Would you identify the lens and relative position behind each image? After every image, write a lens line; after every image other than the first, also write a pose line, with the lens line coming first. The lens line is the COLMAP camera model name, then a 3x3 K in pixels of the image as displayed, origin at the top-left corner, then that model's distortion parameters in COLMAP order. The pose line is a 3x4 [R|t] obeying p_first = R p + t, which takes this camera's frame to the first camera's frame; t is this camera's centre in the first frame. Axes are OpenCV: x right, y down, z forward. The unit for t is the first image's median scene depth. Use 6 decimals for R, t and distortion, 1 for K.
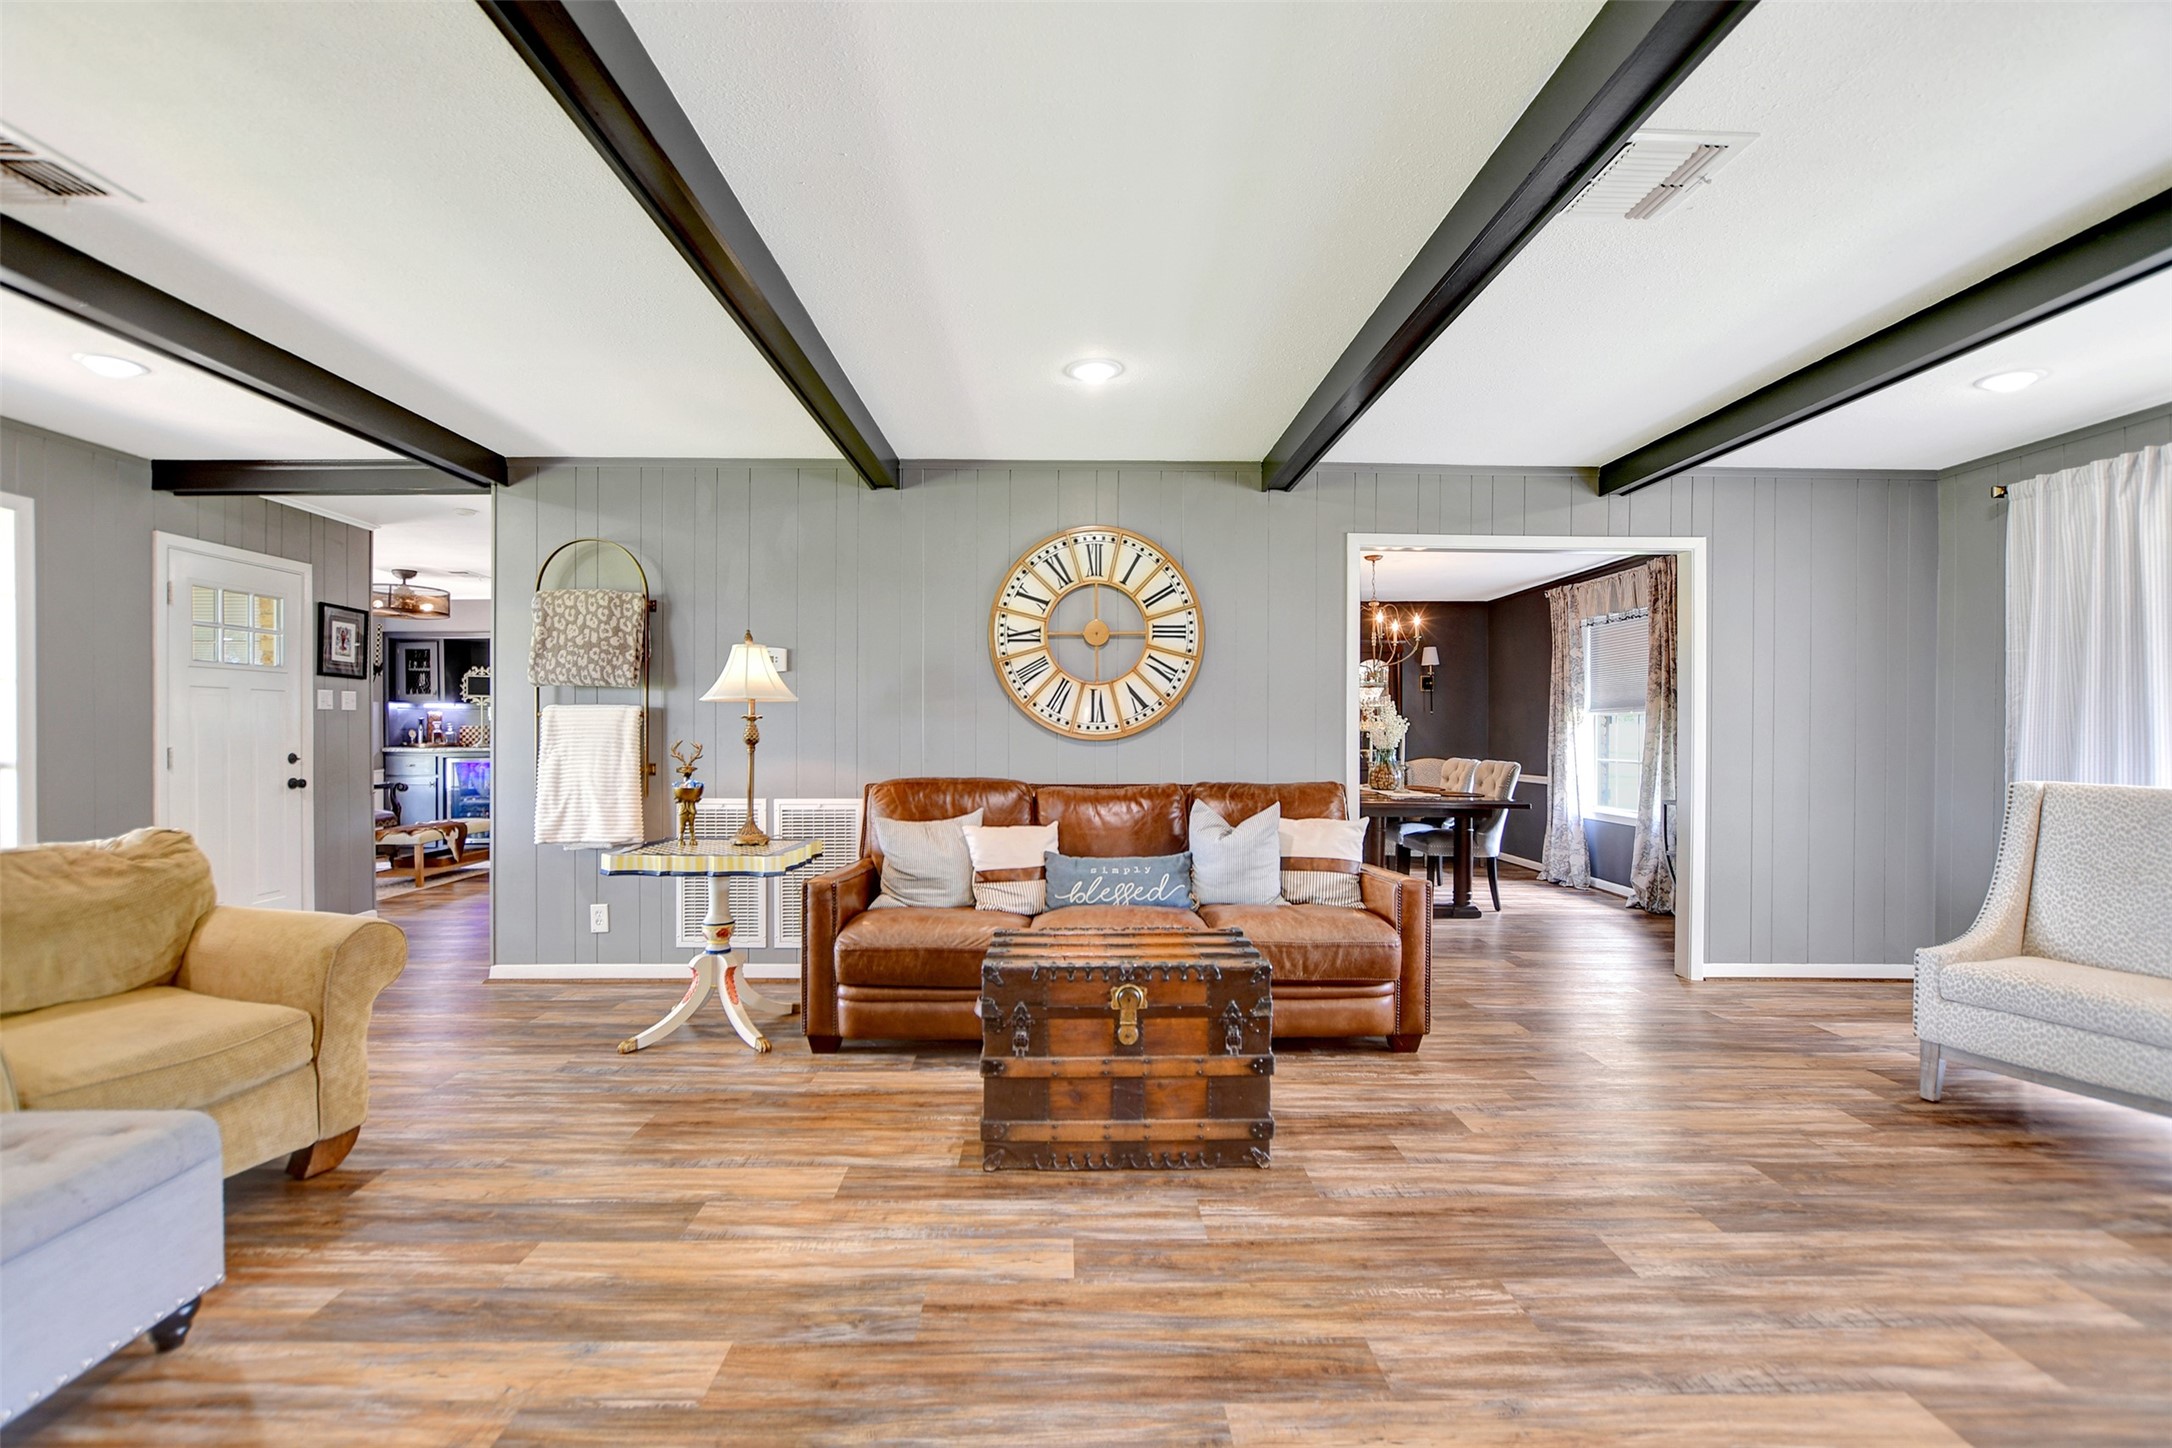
lens RADIAL K [[957.0, 0, 1084.8], [0, 957.0, 740.0], [0, 0, 1]] dist [-0.008242, 0.000307]
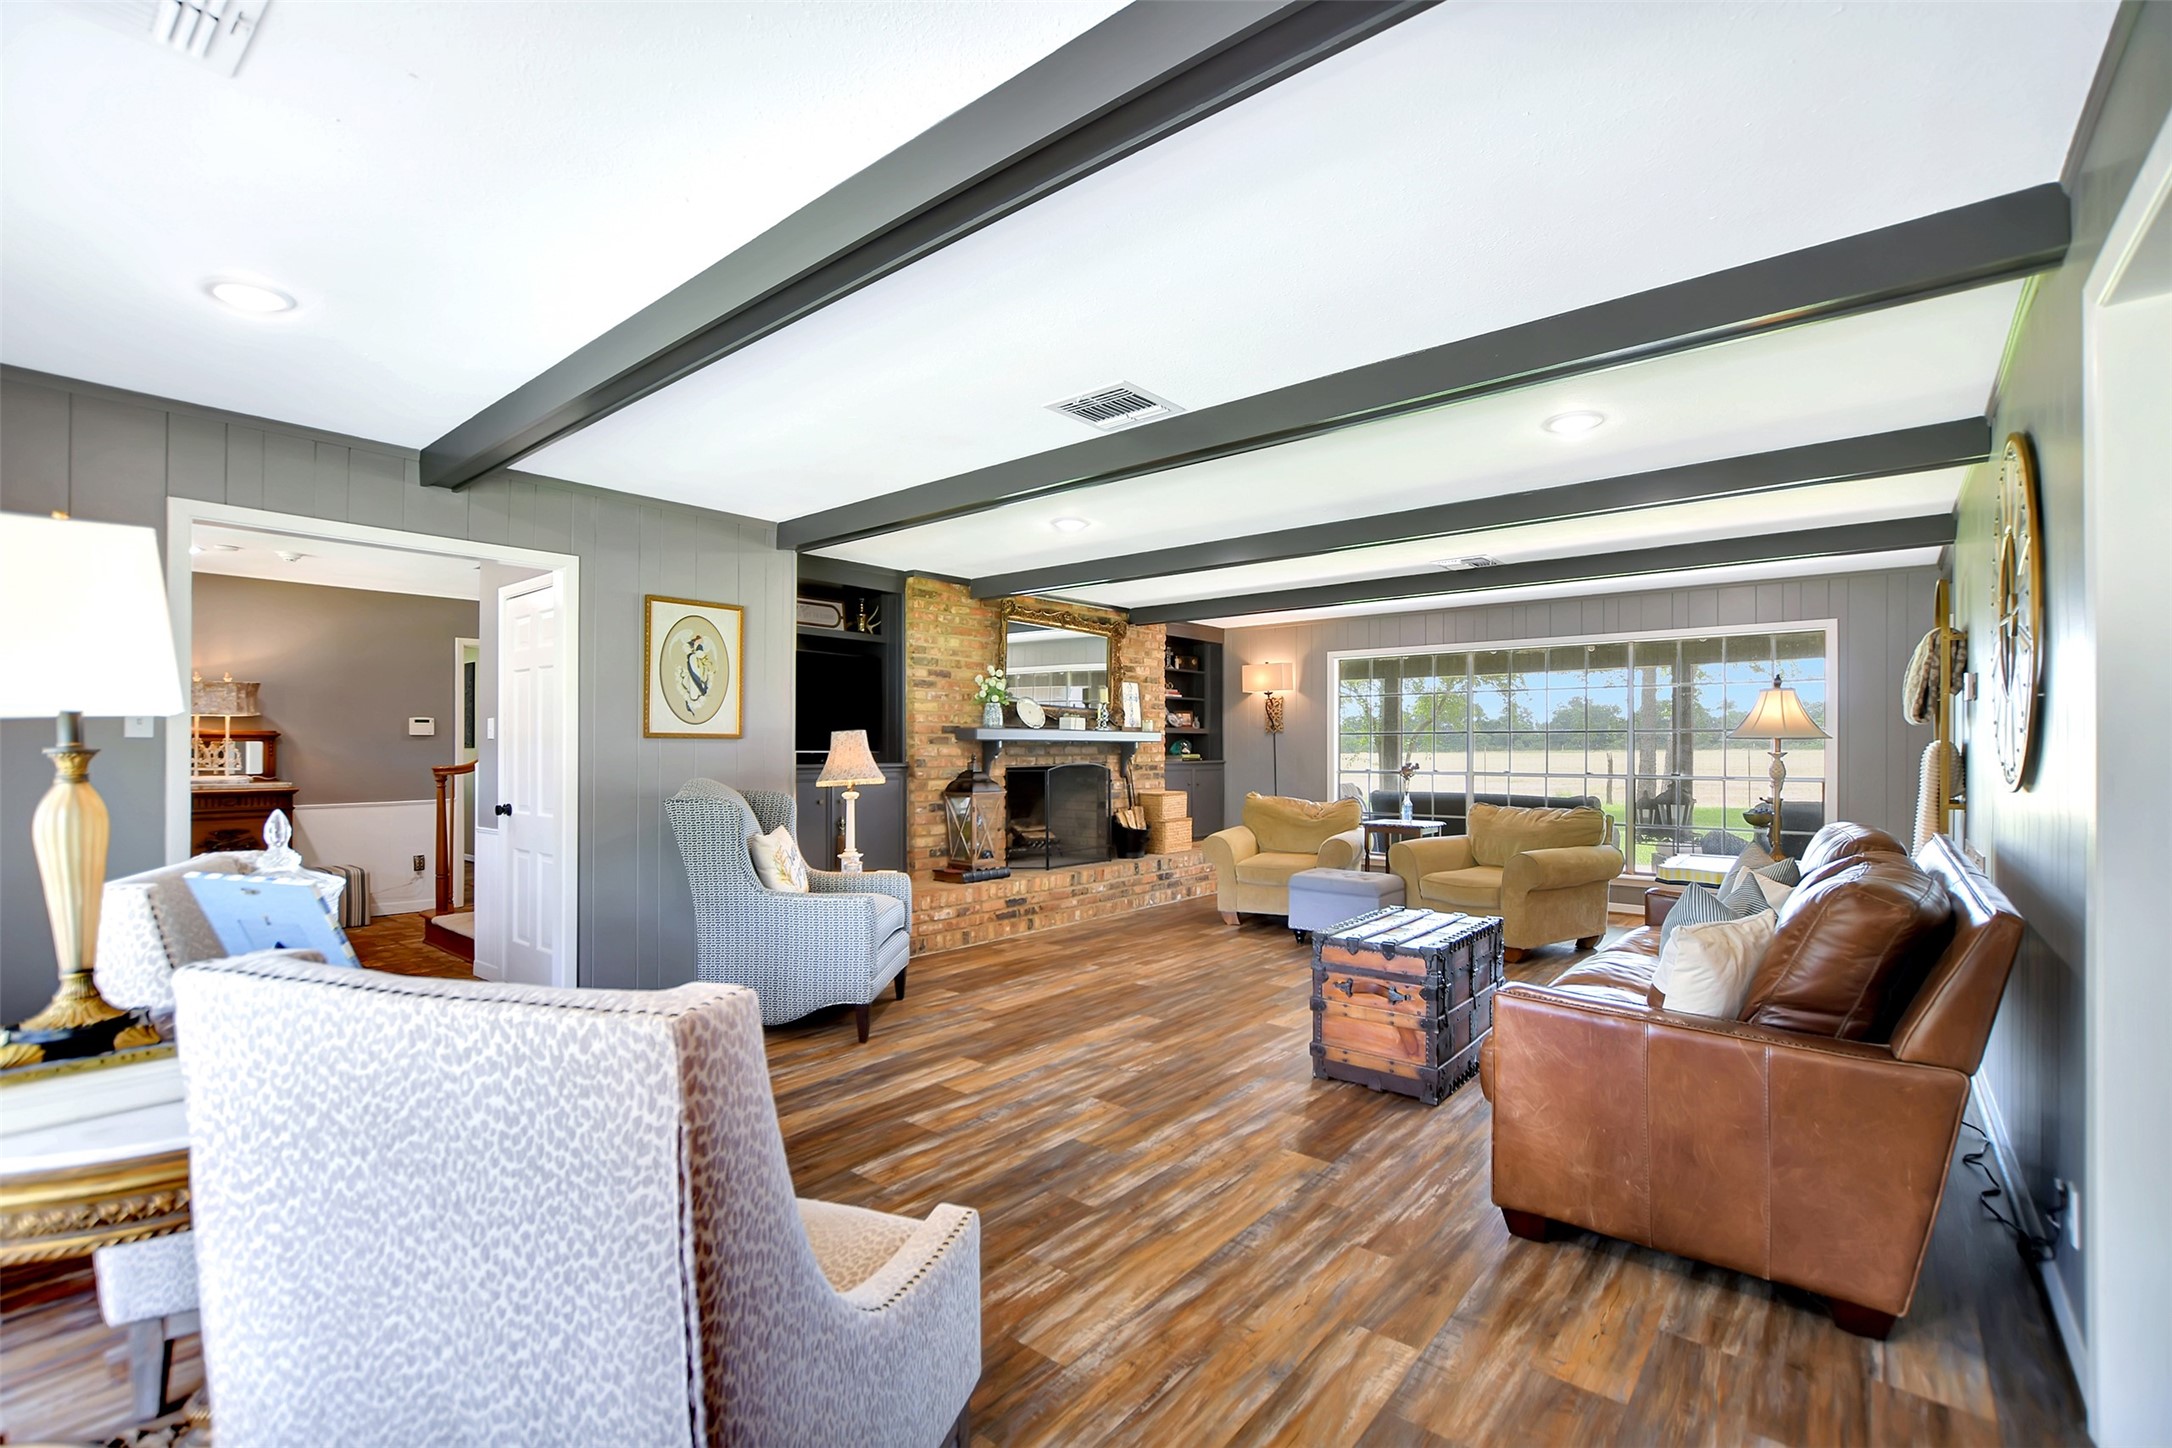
lens RADIAL K [[950.7, 0, 1076.9], [0, 950.7, 754.4], [0, 0, 1]] dist [-0.014169, 0.000052]
pose [[-0.662195, 0.003778, -0.749322, 0.984179], [-0.010560, 0.999841, 0.014373, -0.030136], [0.749258, 0.017431, -0.662049, 1.107051]]
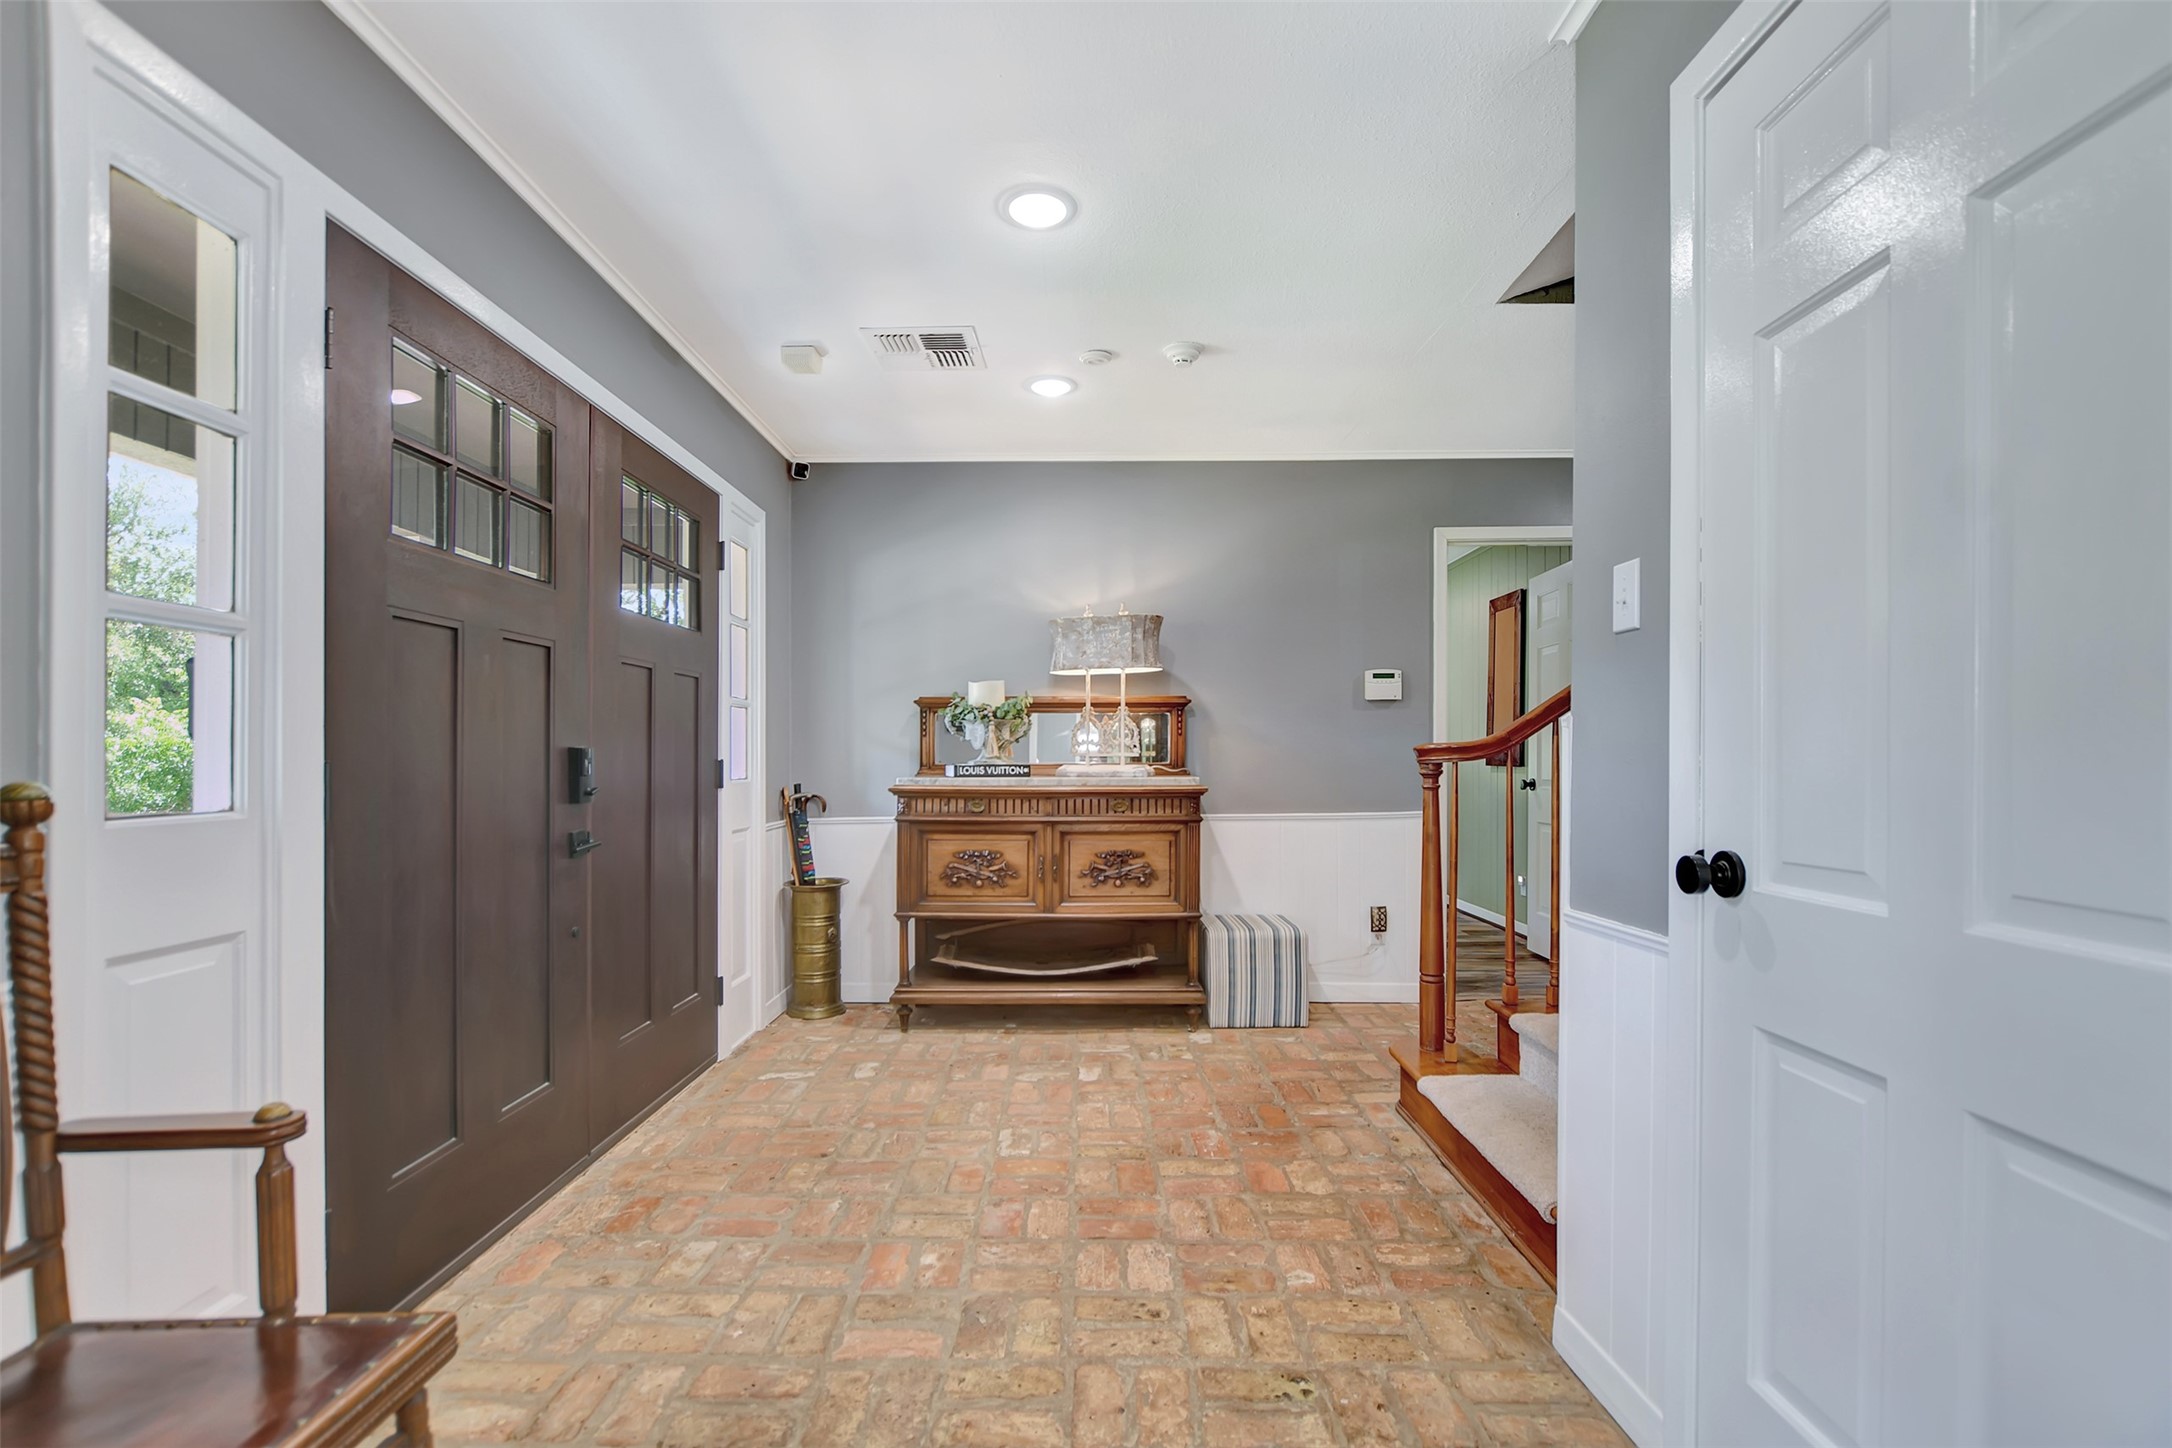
lens RADIAL K [[974.3, 0, 1105.5], [0, 974.3, 761.2], [0, 0, 1]] dist [-0.014694, -0.000046]
pose [[-0.999982, 0.001916, 0.005740, 0.753296], [0.001983, 0.999928, 0.011836, 0.029217], [-0.005717, 0.011847, -0.999913, 0.008419]]
